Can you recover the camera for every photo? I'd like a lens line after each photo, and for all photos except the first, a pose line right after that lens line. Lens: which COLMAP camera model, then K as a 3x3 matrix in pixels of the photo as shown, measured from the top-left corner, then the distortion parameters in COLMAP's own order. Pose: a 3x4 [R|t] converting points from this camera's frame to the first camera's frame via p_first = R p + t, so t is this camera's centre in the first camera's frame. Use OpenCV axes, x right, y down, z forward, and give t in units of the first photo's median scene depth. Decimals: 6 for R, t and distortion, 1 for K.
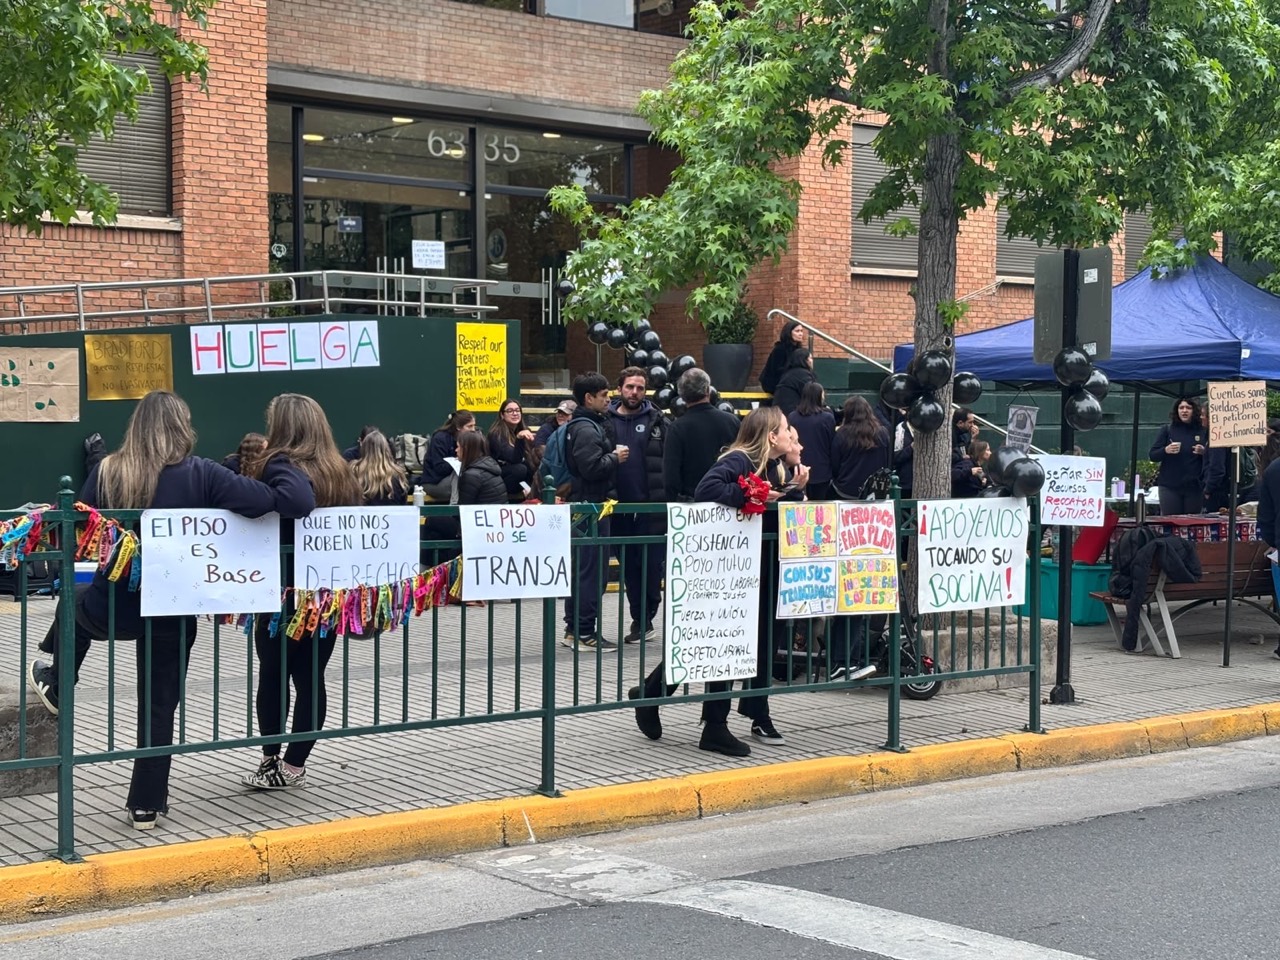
lens RADIAL K [[2117.4, 0, 640.0], [0, 2117.4, 480.0], [0, 0, 1]] dist [0.187509, -0.061268]
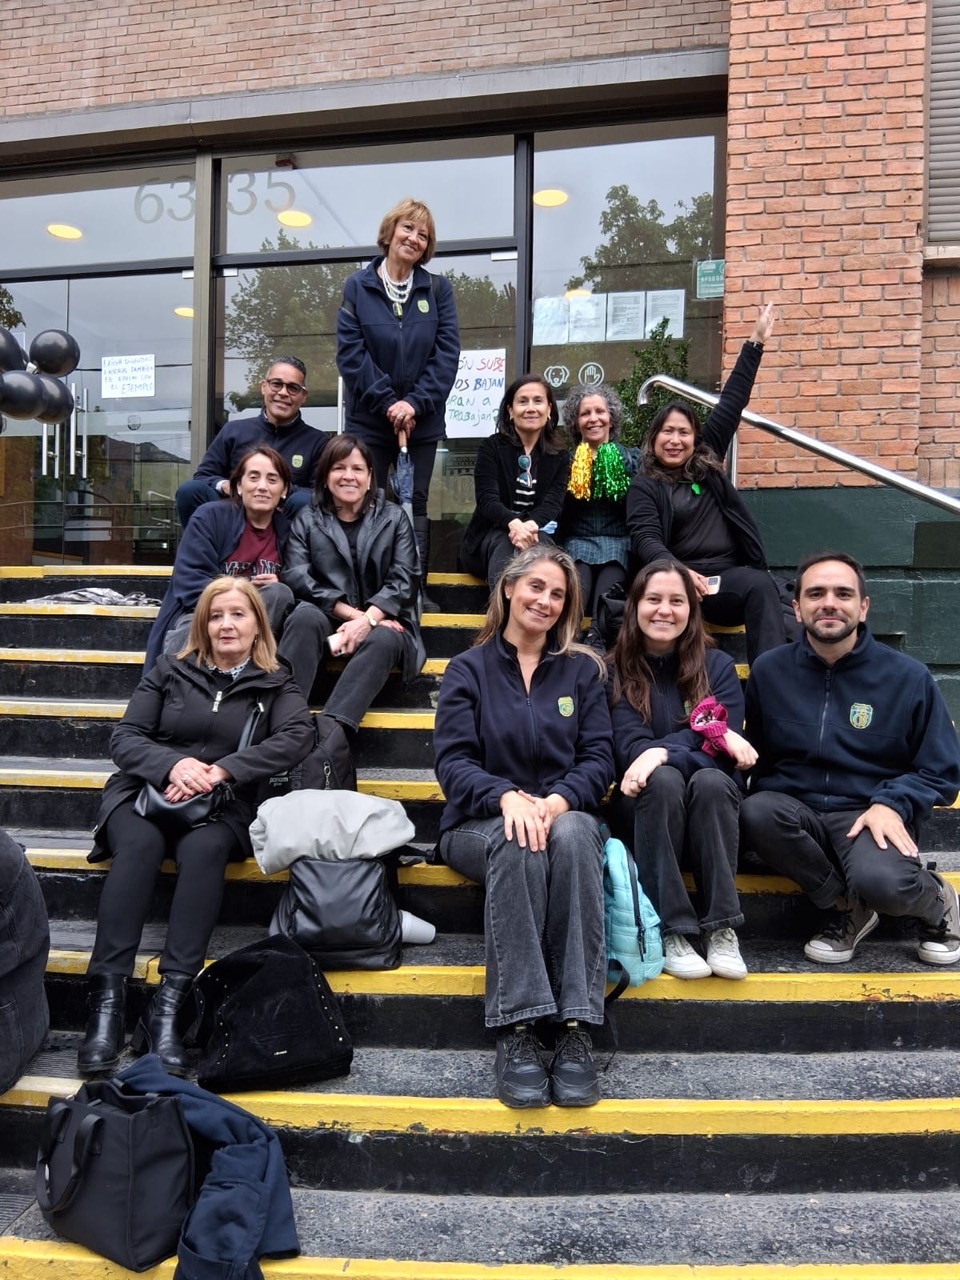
lens RADIAL K [[983.9, 0, 480.0], [0, 983.9, 640.0], [0, 0, 1]] dist [-0.000521, -0.029190]
pose [[0.635692, 0.011742, -0.771853, 0.228389], [-0.041212, 0.998975, -0.018745, -0.029464], [0.770842, 0.043726, 0.635524, 1.033969]]
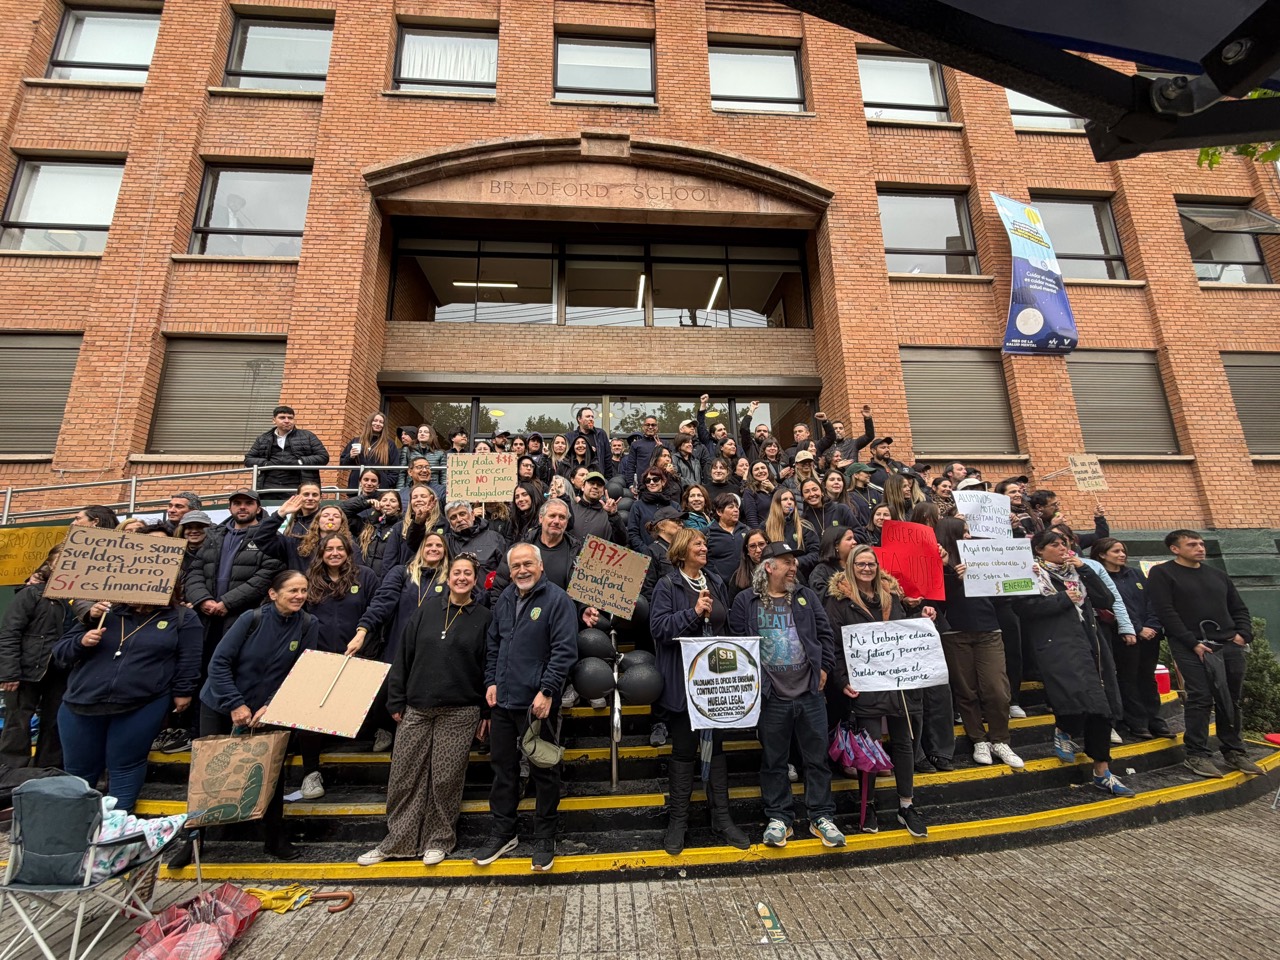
lens RADIAL K [[500.5, 0, 634.8], [0, 500.5, 481.5], [0, 0, 1]] dist [0.003049, -0.002104]
pose [[0.813828, -0.142042, -0.563479, 0.158171], [0.002551, 0.970530, -0.240967, -0.023608], [0.581101, 0.194668, 0.790207, 0.862164]]
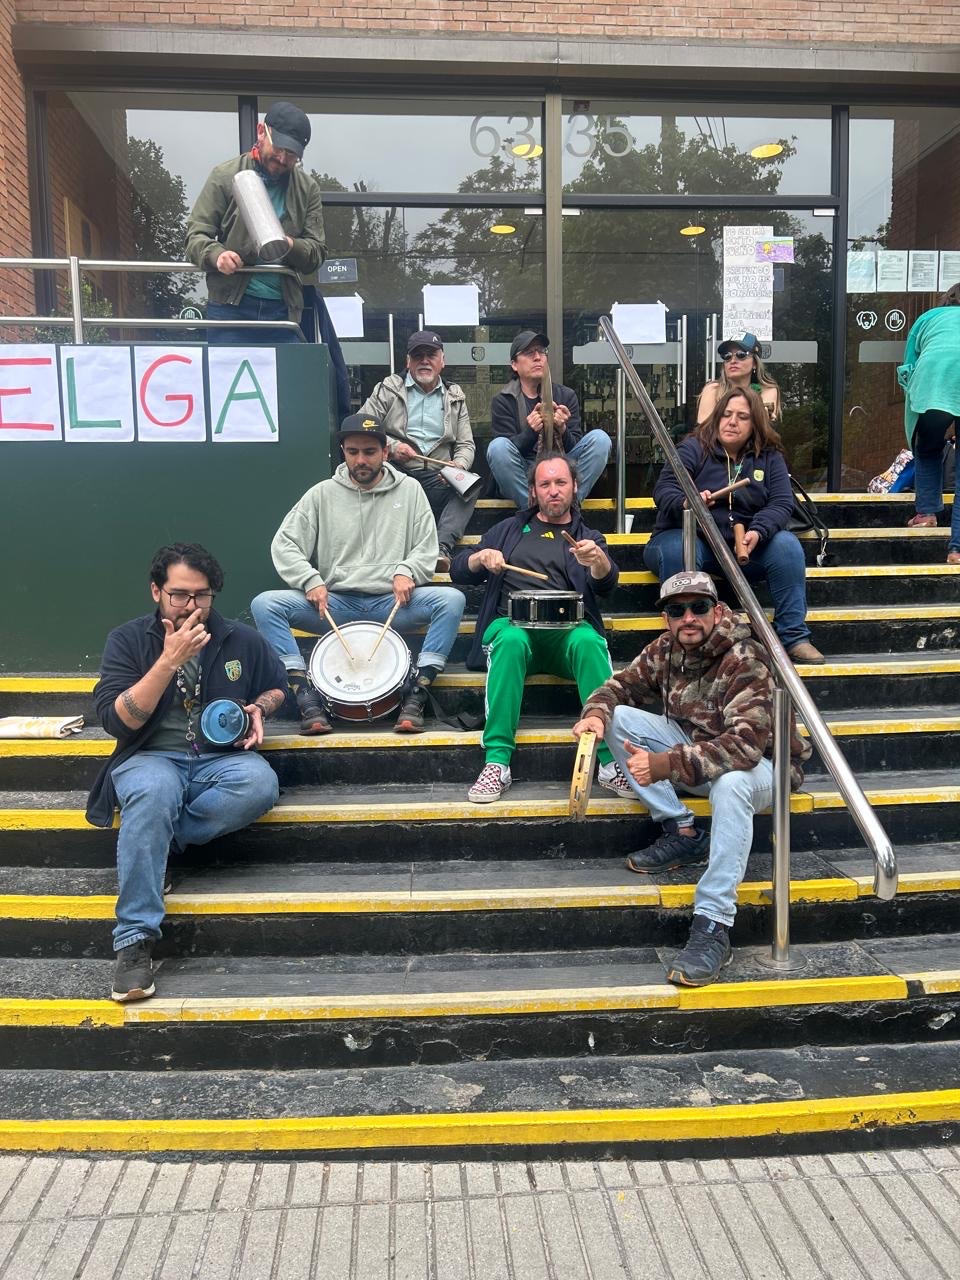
lens RADIAL K [[948.8, 0, 476.0], [0, 948.8, 625.3], [0, 0, 1]] dist [0.055569, -0.063760]
pose [[0.823775, 0.038495, -0.565609, 0.090649], [0.000570, 0.997635, 0.068728, -0.029527], [0.566917, -0.056938, 0.821805, 0.857810]]
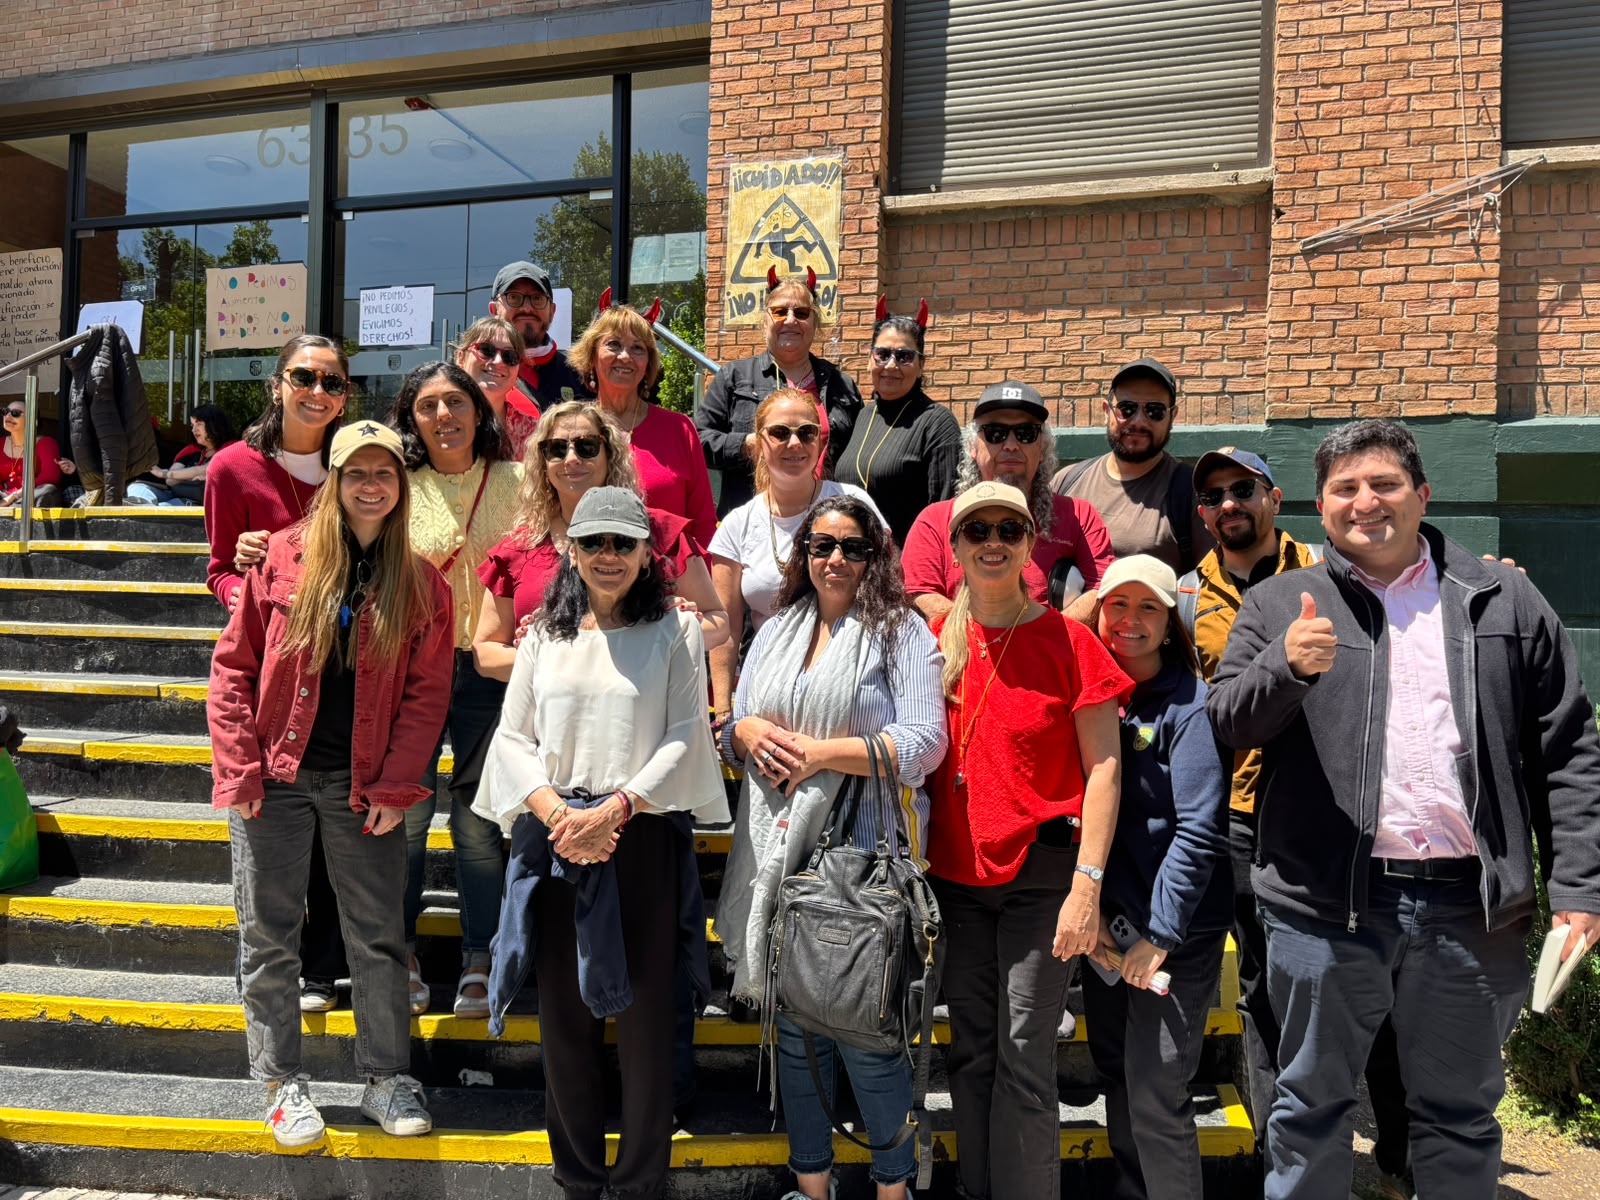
lens RADIAL K [[1186.0, 0, 810.1], [0, 1186.0, 598.4], [0, 0, 1]] dist [0.055569, -0.063760]
pose [[0.578143, 0.004833, -0.815921, 0.337792], [-0.043127, 0.998766, -0.024642, -0.024385], [0.814795, 0.049435, 0.577638, 1.075032]]
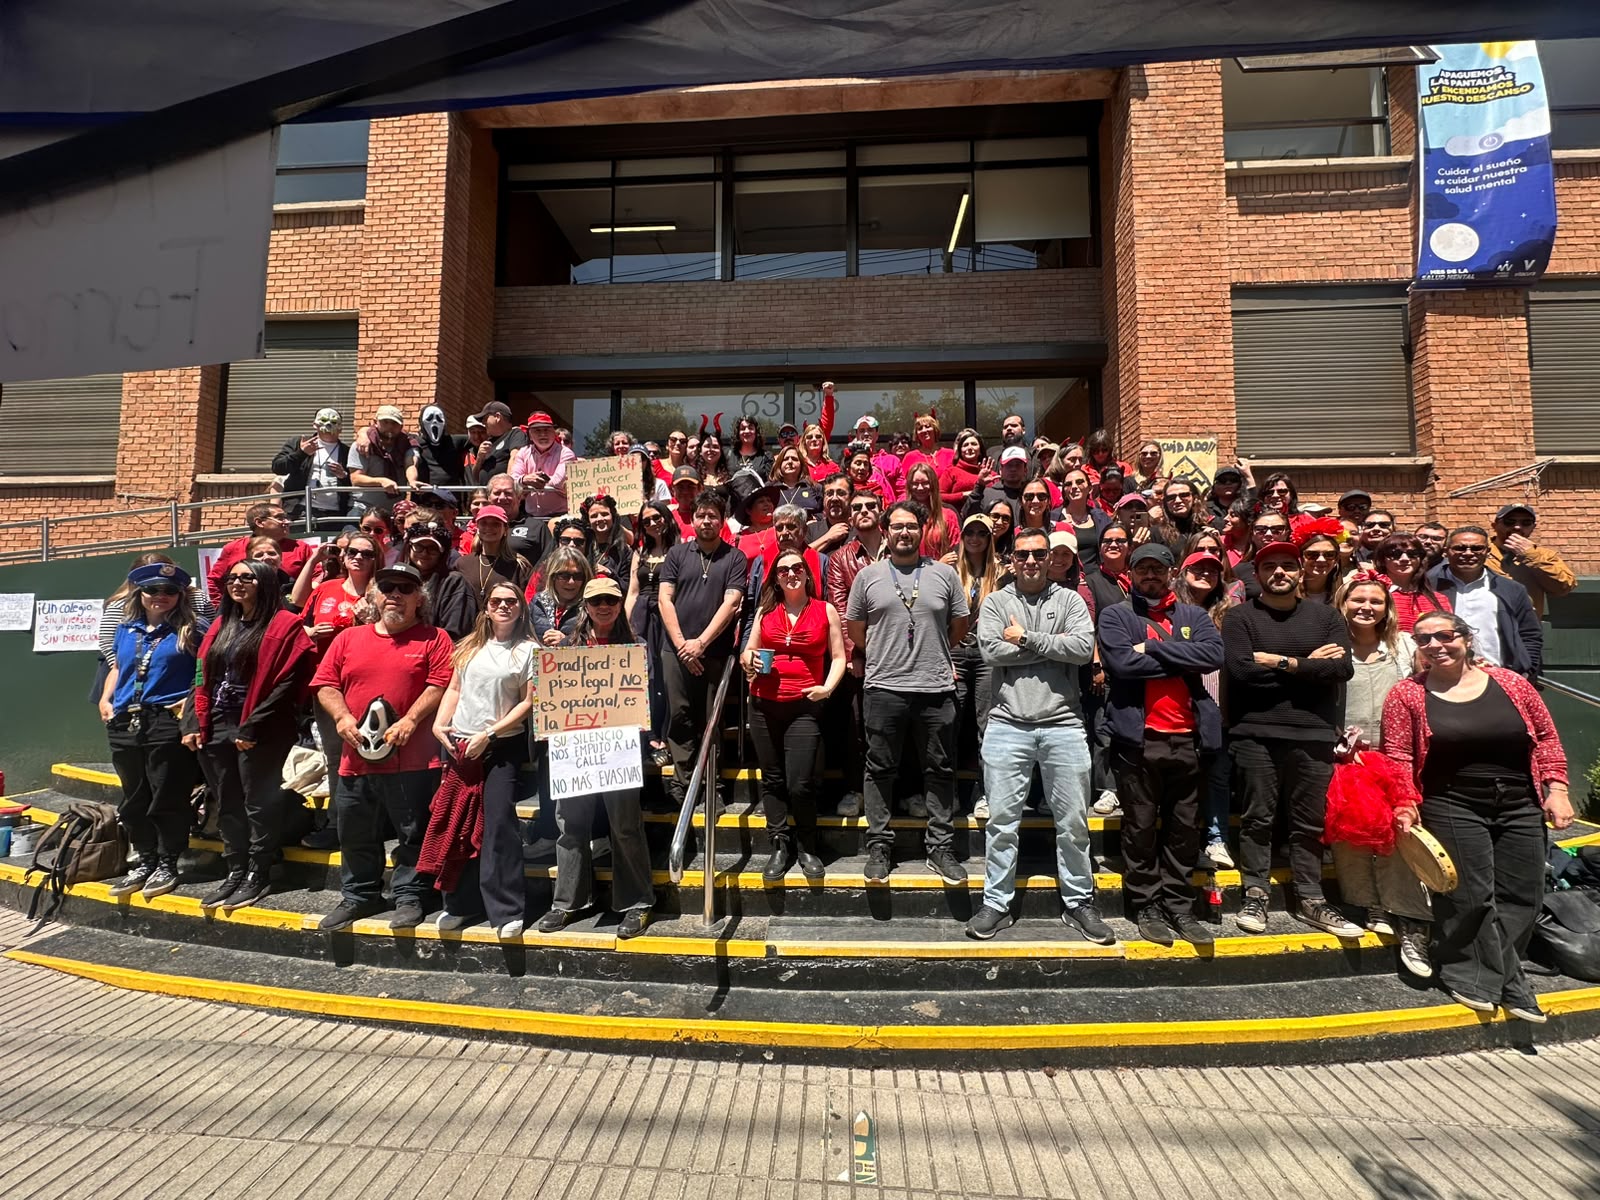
lens RADIAL K [[629.6, 0, 800.0], [0, 629.6, 600.0], [0, 0, 1]] dist [-0.001187, -0.000172]
pose [[0.731116, -0.041417, -0.680995, 0.169742], [-0.022593, 0.996138, -0.084840, -0.032151], [0.681879, 0.077413, 0.727357, 0.904934]]
